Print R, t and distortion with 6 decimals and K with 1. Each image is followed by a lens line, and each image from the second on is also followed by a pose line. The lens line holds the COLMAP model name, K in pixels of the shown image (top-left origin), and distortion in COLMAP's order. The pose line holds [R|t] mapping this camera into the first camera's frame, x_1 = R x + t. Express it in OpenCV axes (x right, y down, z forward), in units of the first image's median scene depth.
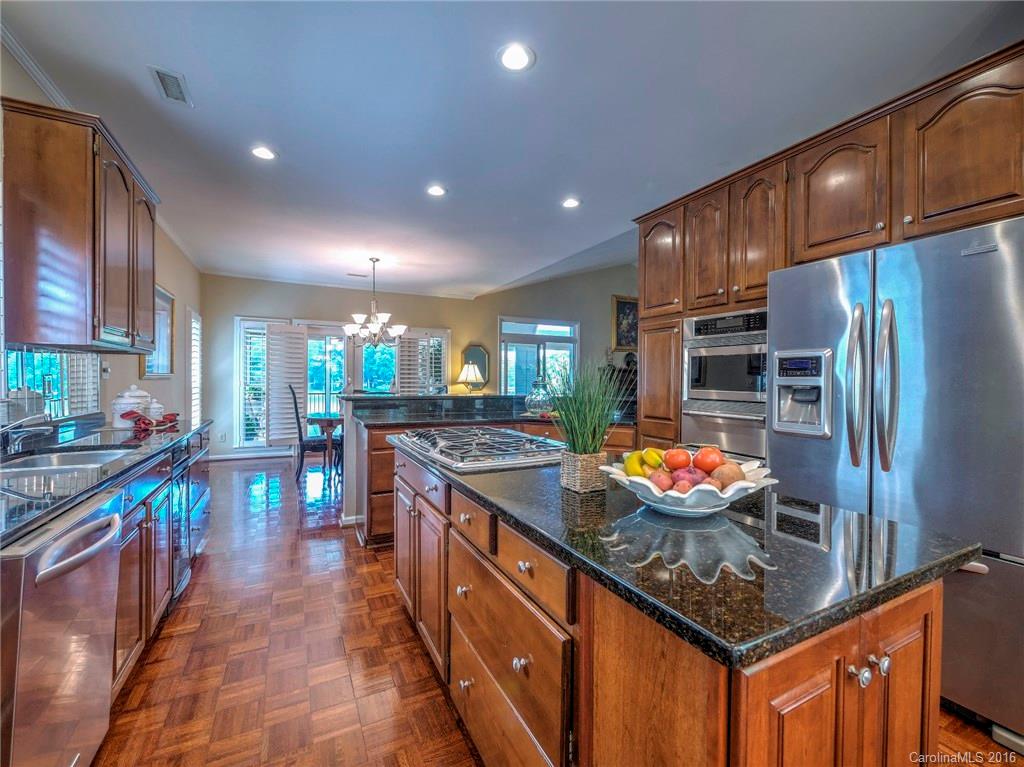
lens RADIAL K [[433.4, 0, 509.7], [0, 433.4, 382.6], [0, 0, 1]] dist [-0.000491, -0.000008]
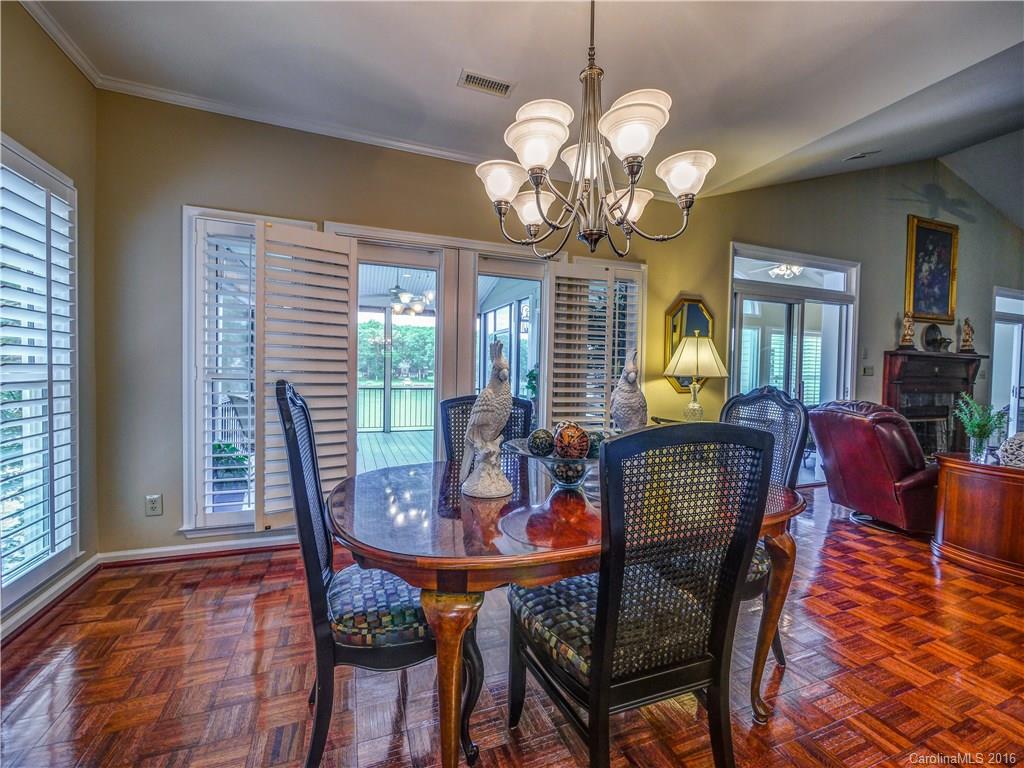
lens RADIAL K [[433.4, 0, 513.9], [0, 433.4, 383.8], [0, 0, 1]] dist [-0.000491, -0.000008]
pose [[0.994880, 0.015304, -0.099900, -0.216702], [-0.013378, 0.999712, 0.019927, 0.001298], [0.100177, -0.018489, 0.994798, 0.472307]]
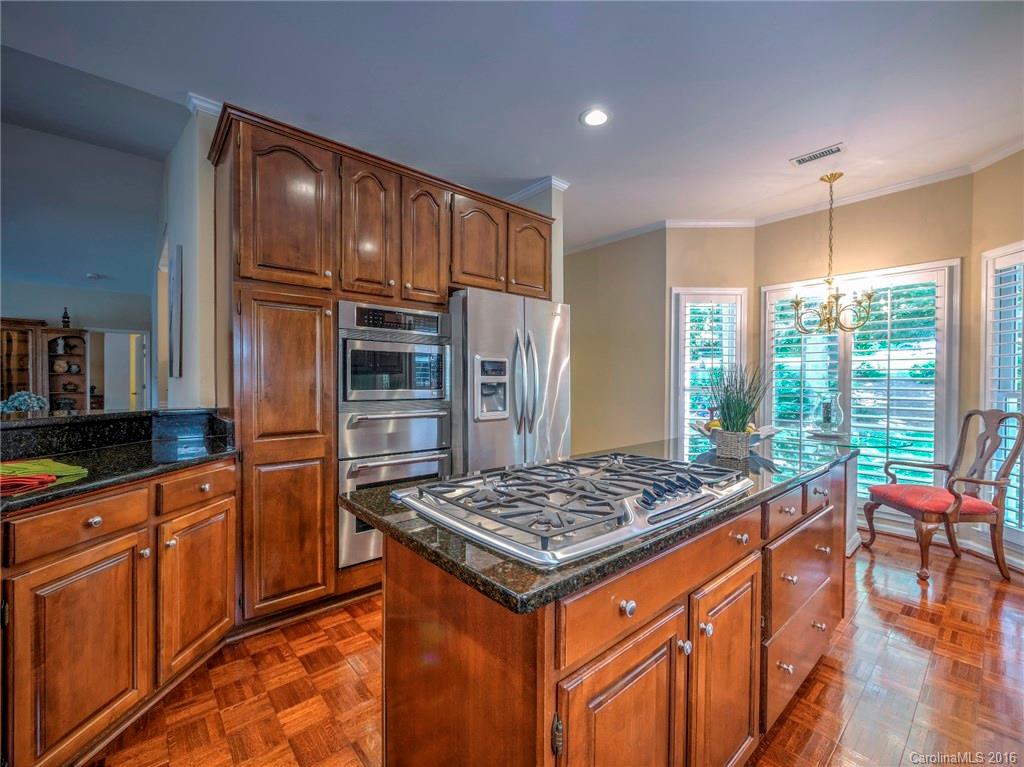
lens RADIAL K [[433.4, 0, 512.8], [0, 433.4, 382.2], [0, 0, 1]] dist [-0.000491, -0.000008]
pose [[-0.242130, -0.018219, 0.970073, -0.442200], [0.001253, 0.999817, 0.019090, -0.013491], [-0.970243, 0.005838, -0.242063, 0.889598]]
